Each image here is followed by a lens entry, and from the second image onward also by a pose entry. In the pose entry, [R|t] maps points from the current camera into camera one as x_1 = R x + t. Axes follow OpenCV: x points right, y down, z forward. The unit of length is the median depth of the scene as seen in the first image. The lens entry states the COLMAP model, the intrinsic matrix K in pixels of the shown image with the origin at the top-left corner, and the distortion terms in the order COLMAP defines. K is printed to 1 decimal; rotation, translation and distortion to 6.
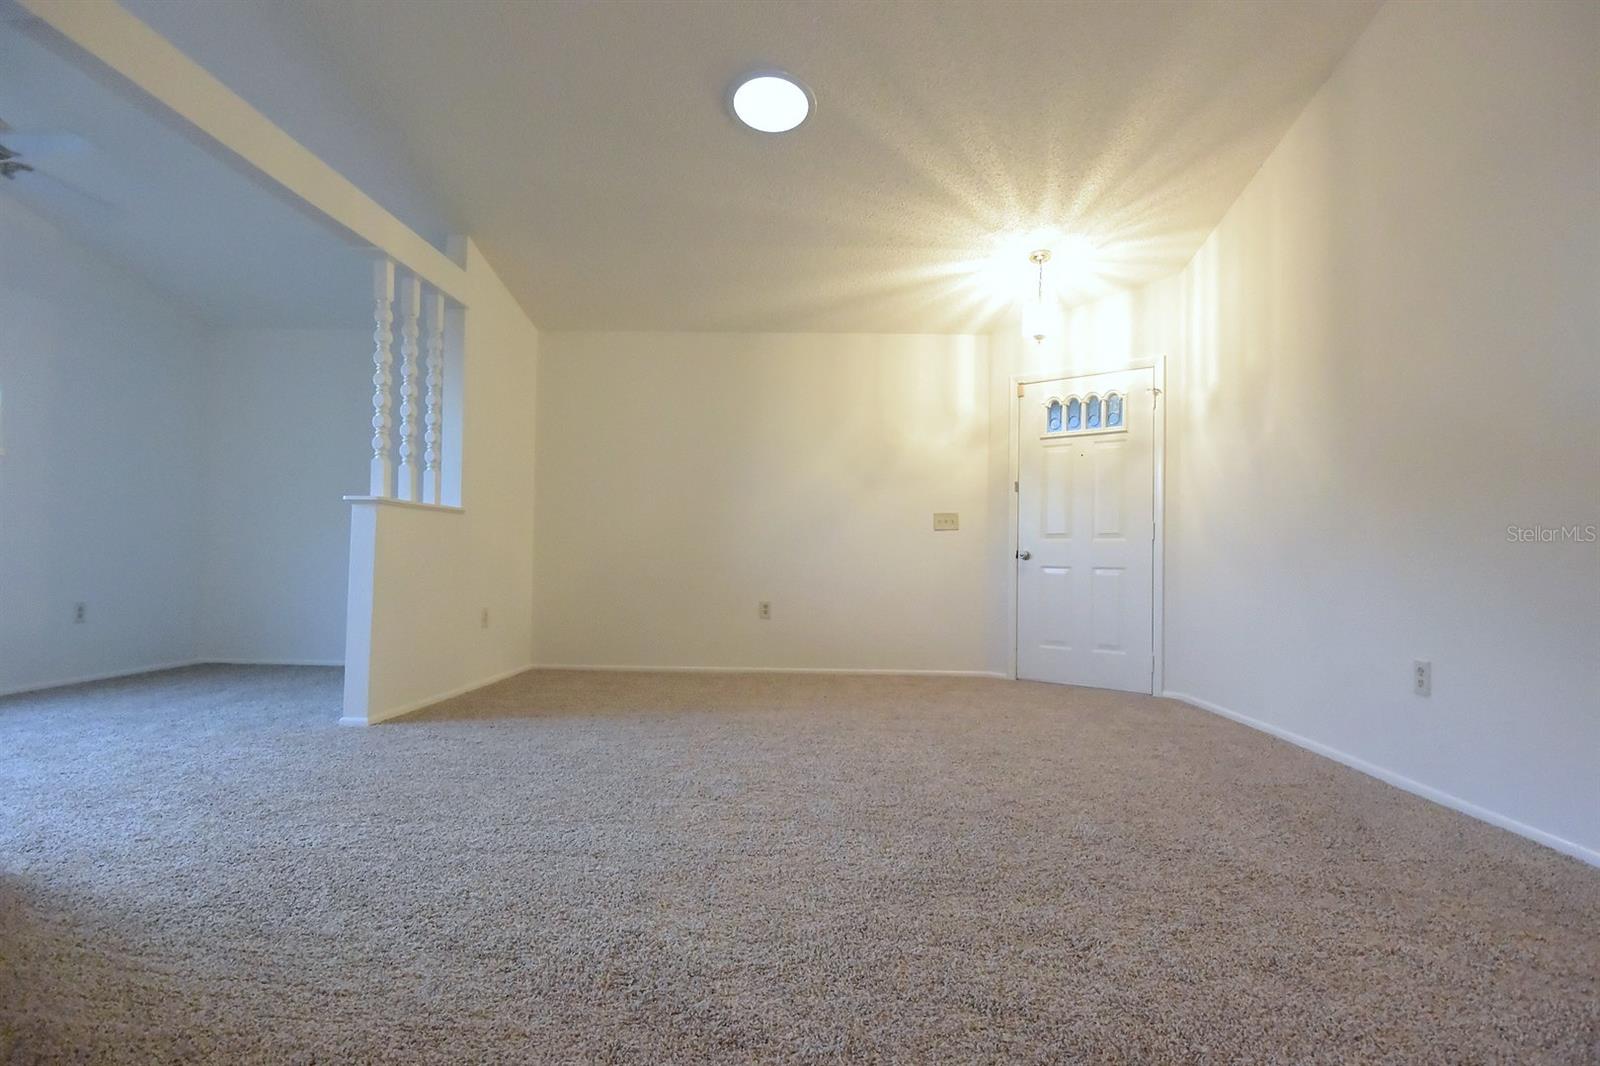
lens RADIAL K [[839.7, 0, 817.0], [0, 839.7, 536.9], [0, 0, 1]] dist [0.001762, -0.030303]
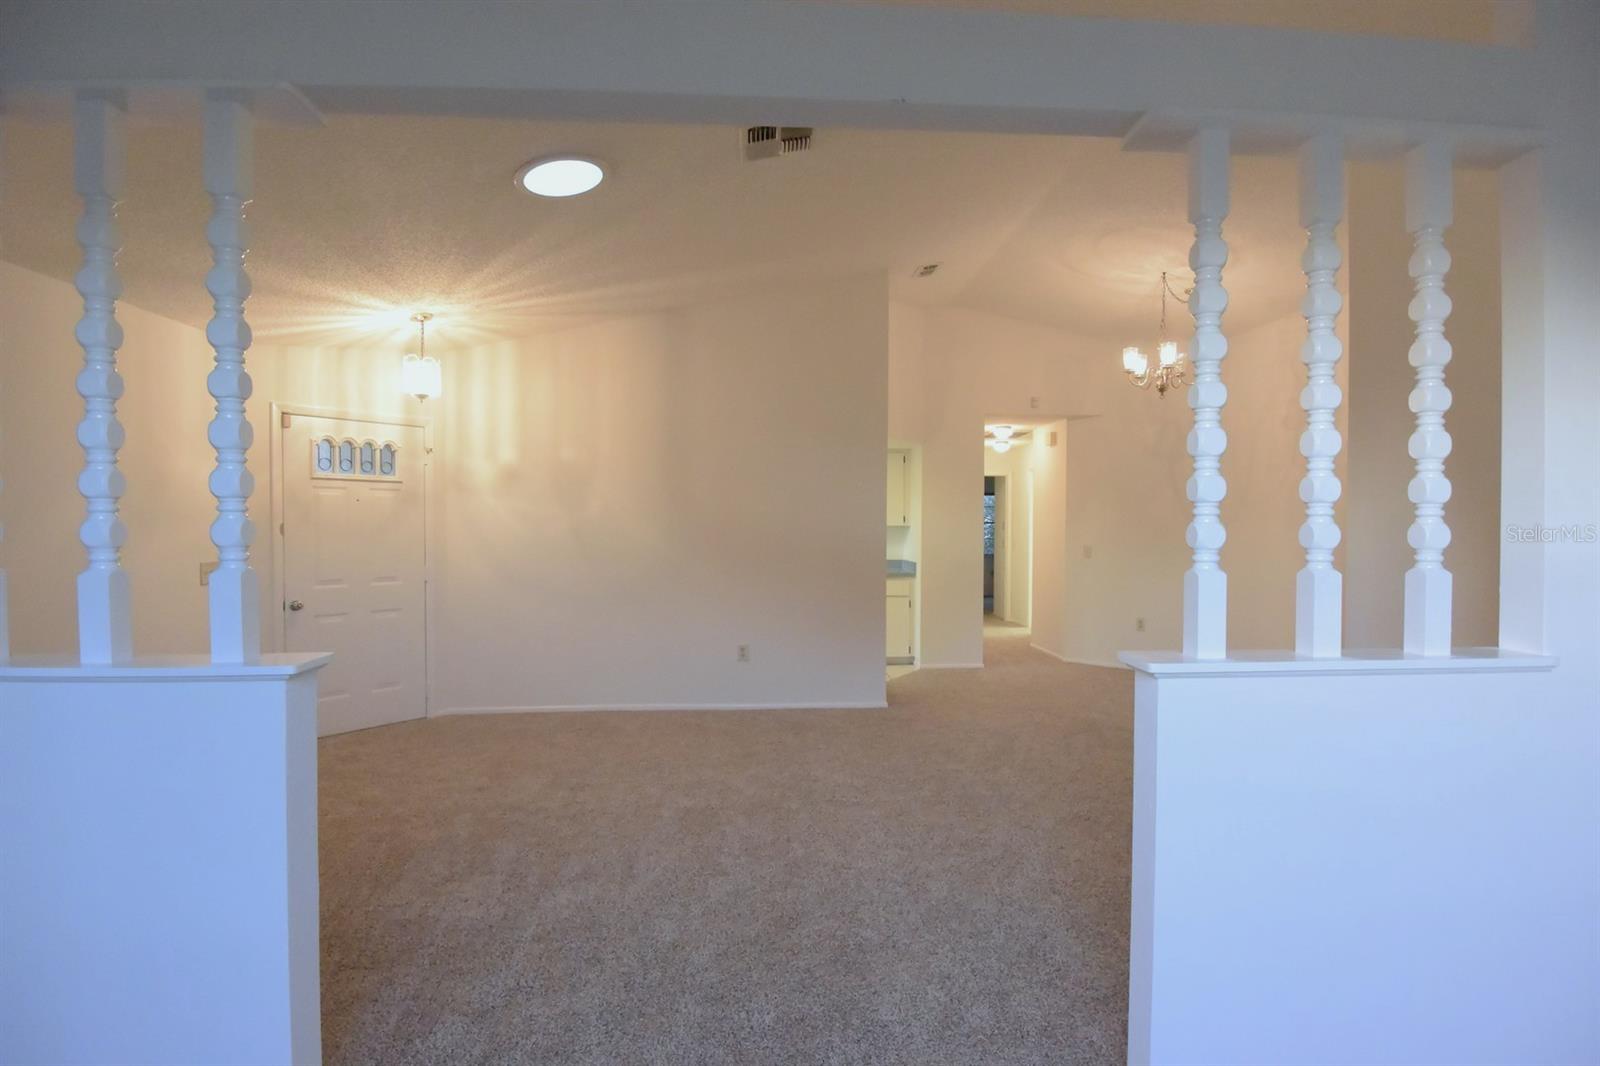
lens RADIAL K [[839.7, 0, 817.0], [0, 839.7, 536.9], [0, 0, 1]] dist [0.001762, -0.030303]
pose [[-0.118514, -0.037537, 0.992243, -0.736969], [-0.035081, 0.998820, 0.033596, -0.106264], [-0.992333, -0.030827, -0.119691, 0.576932]]
